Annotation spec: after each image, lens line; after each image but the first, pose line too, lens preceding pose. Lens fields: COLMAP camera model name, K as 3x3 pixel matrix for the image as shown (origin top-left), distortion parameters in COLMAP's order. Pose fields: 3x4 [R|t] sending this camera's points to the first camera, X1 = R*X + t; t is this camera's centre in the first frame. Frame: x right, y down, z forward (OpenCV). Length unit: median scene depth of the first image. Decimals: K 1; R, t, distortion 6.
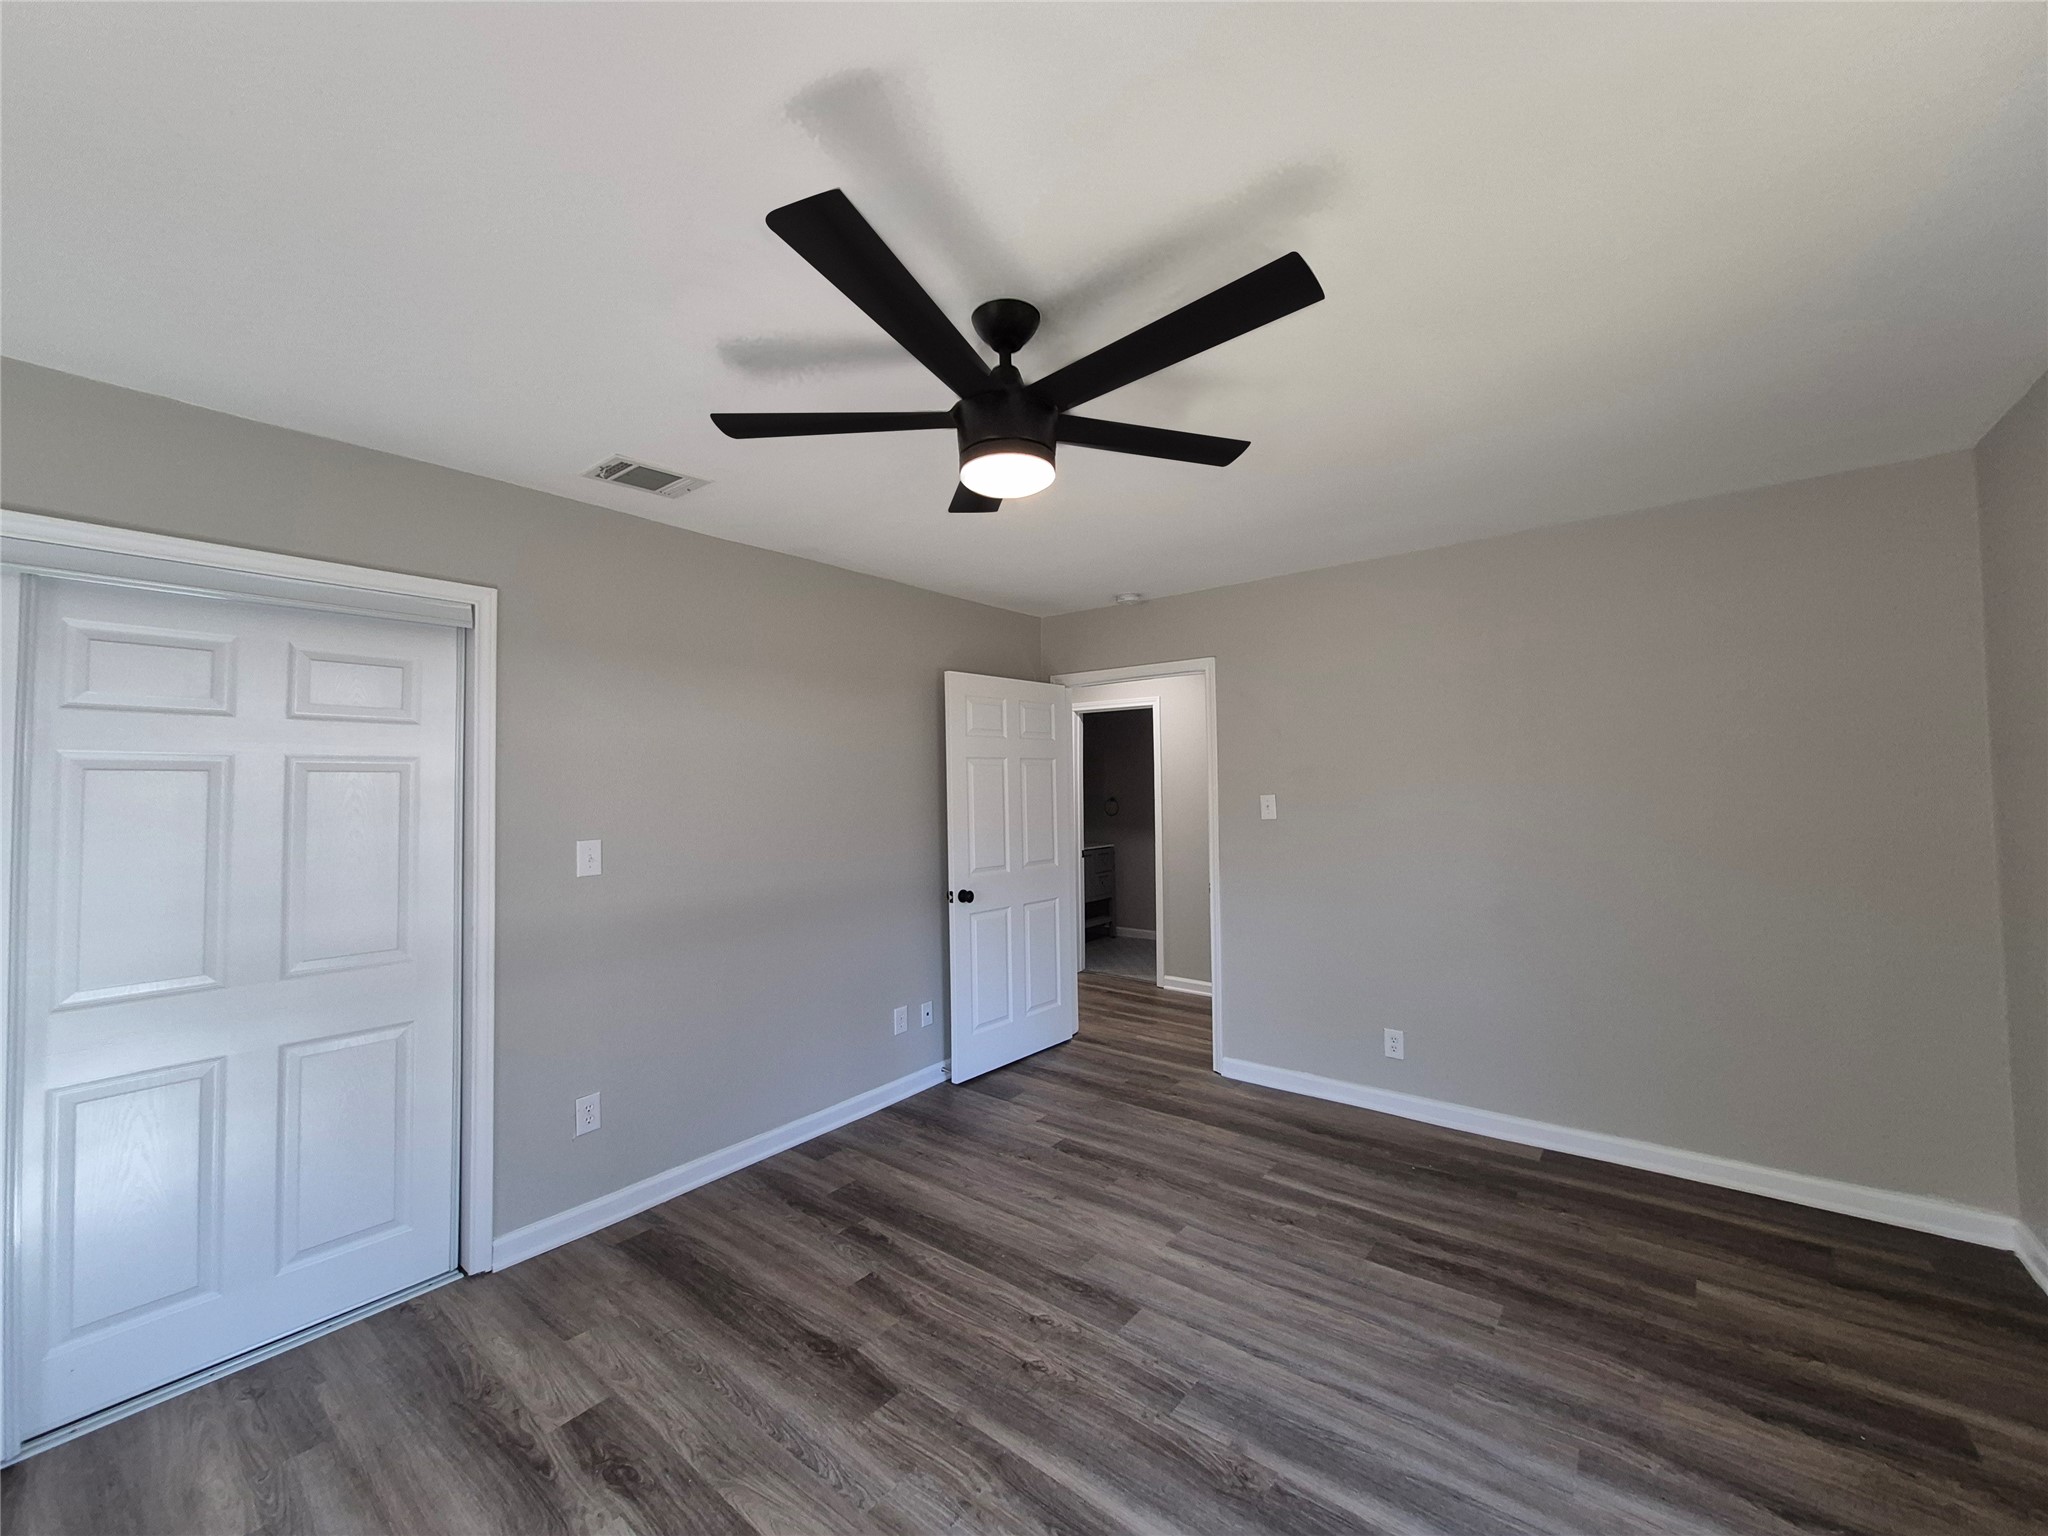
lens RADIAL K [[805.1, 0, 1034.6], [0, 805.1, 756.4], [0, 0, 1]] dist [0.000992, 0.000274]
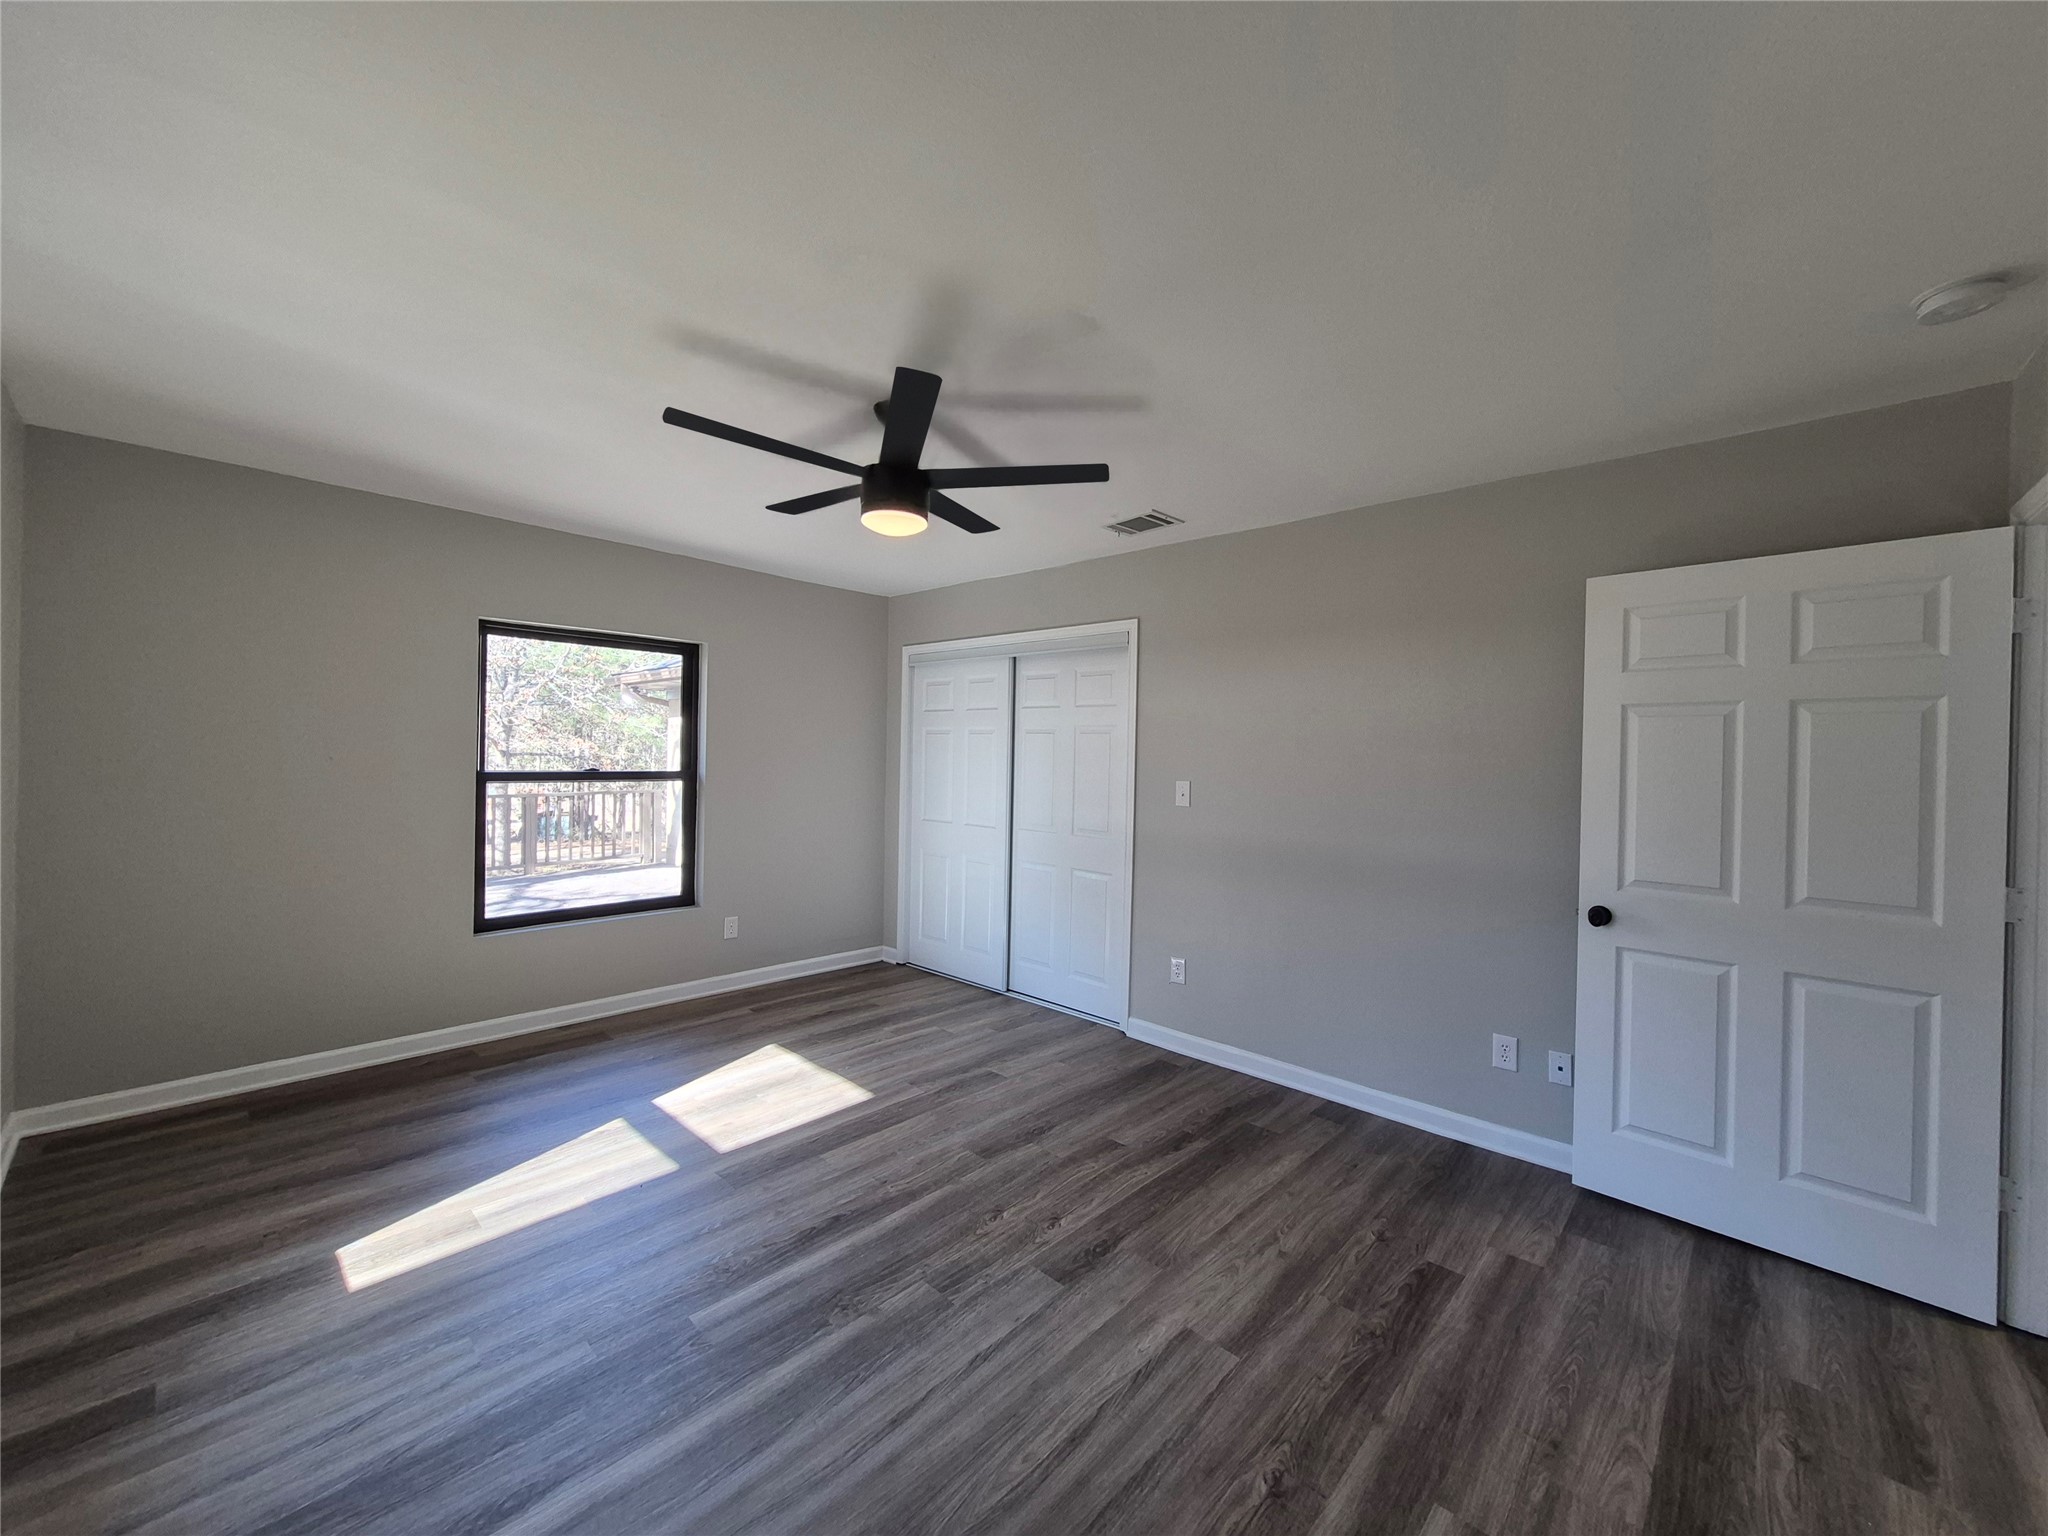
lens RADIAL K [[805.1, 0, 1034.6], [0, 805.1, 756.4], [0, 0, 1]] dist [0.000992, 0.000274]
pose [[-0.084122, 0.017325, -0.996305, 1.007583], [0.015882, 0.999745, 0.016043, 0.041372], [0.996329, -0.014474, -0.084375, 0.990627]]
